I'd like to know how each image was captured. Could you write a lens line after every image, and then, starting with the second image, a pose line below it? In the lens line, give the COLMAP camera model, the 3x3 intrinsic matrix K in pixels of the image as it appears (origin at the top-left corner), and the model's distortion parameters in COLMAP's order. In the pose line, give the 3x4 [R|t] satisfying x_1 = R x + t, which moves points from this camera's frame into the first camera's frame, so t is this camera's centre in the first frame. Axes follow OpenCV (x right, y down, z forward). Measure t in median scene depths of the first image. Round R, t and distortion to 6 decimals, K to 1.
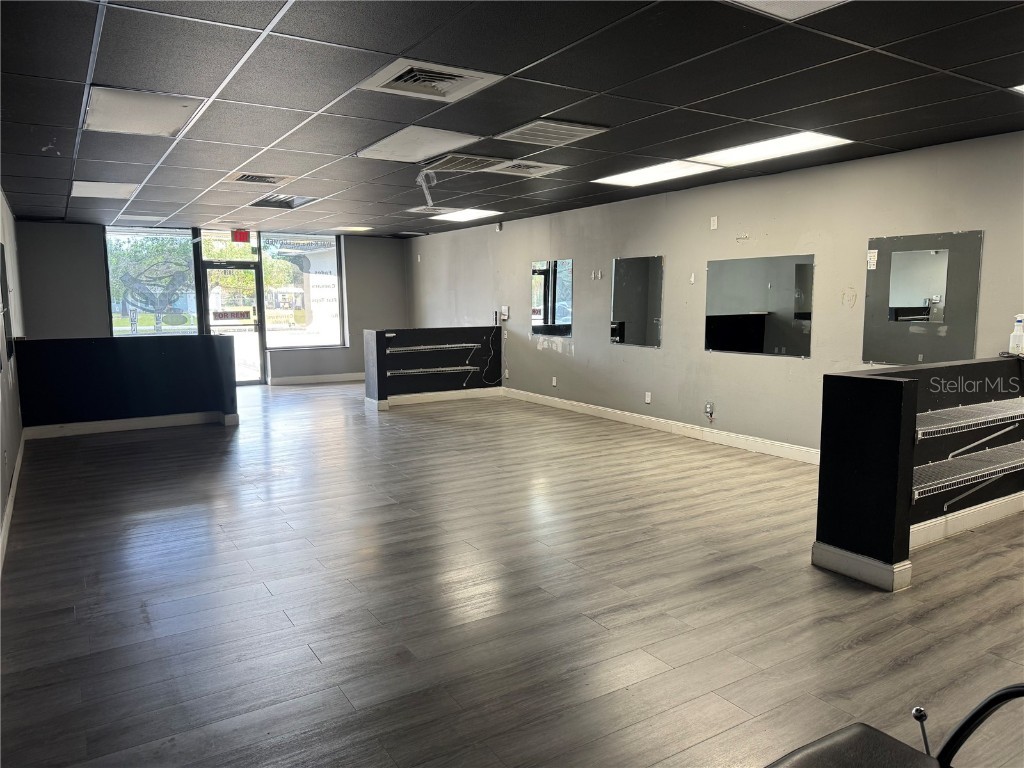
lens RADIAL K [[712.7, 0, 515.5], [0, 712.7, 386.7], [0, 0, 1]] dist [0.061847, -0.069219]
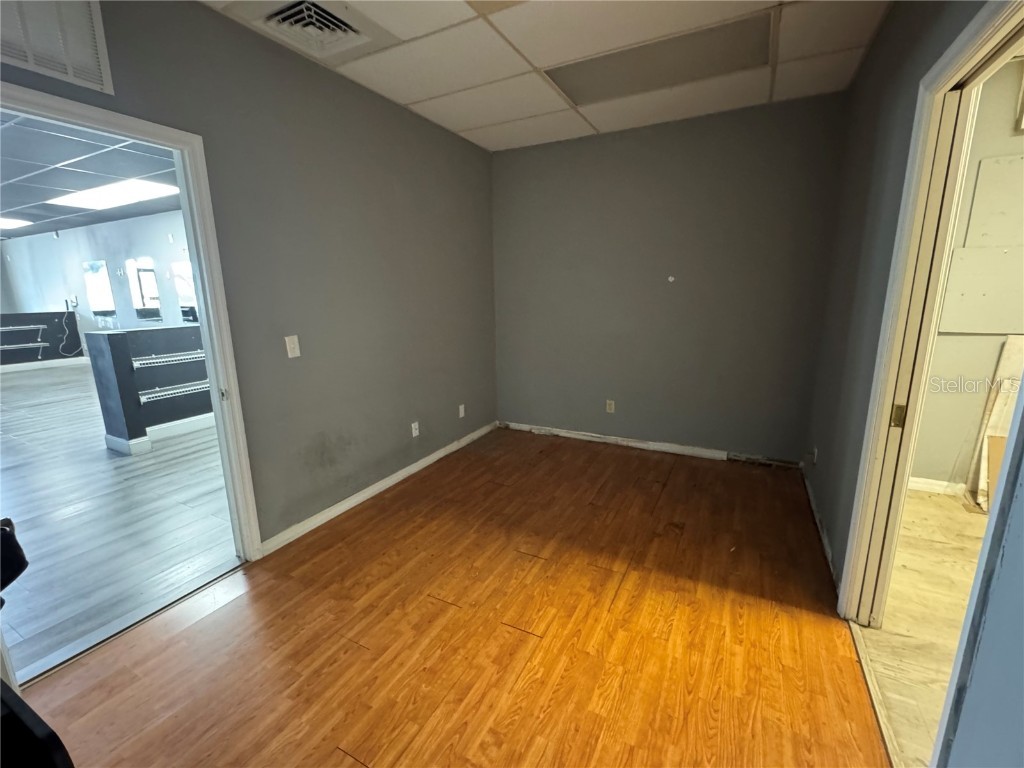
lens RADIAL K [[448.0, 0, 512.0], [0, 448.0, 384.0], [0, 0, 1]] dist [0.000581, 0.000056]
pose [[0.868280, -0.104820, 0.484874, 0.353503], [0.065637, 0.993103, 0.097150, 0.029077], [-0.491713, -0.052528, 0.869172, -0.173498]]
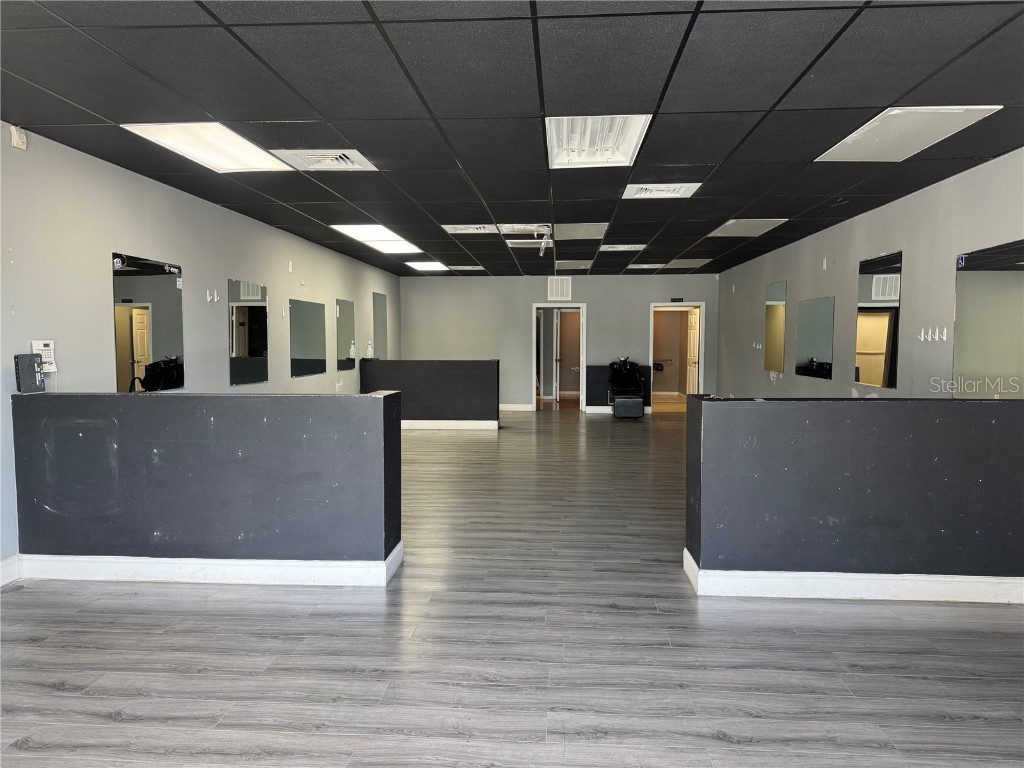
lens RADIAL K [[712.7, 0, 515.5], [0, 712.7, 386.7], [0, 0, 1]] dist [0.061847, -0.069219]
pose [[-0.807108, -0.034313, 0.589406, -0.600571], [0.075761, 0.984037, 0.161030, -0.168856], [-0.585523, 0.174623, -0.791625, 1.486915]]
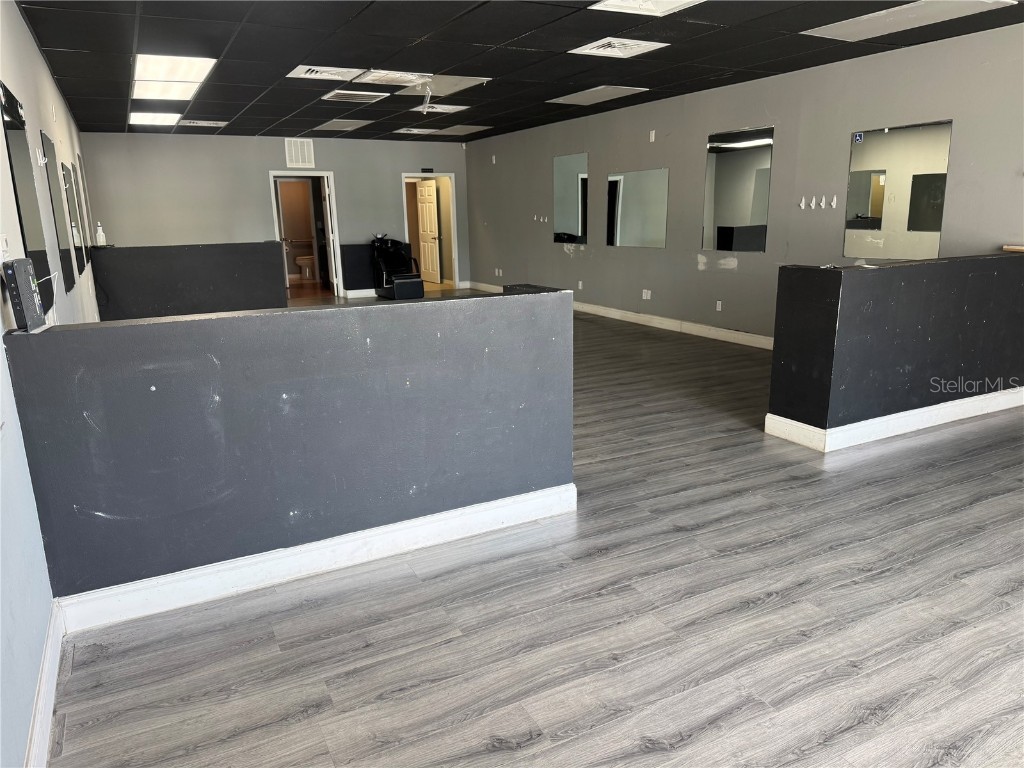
lens RADIAL K [[715.5, 0, 514.6], [0, 715.5, 384.1], [0, 0, 1]] dist [0.117747, -0.163480]
pose [[-0.996654, 0.004097, 0.081631, -0.247168], [0.032621, 0.935690, 0.351312, -0.183159], [-0.074942, 0.352800, -0.932693, 1.547509]]
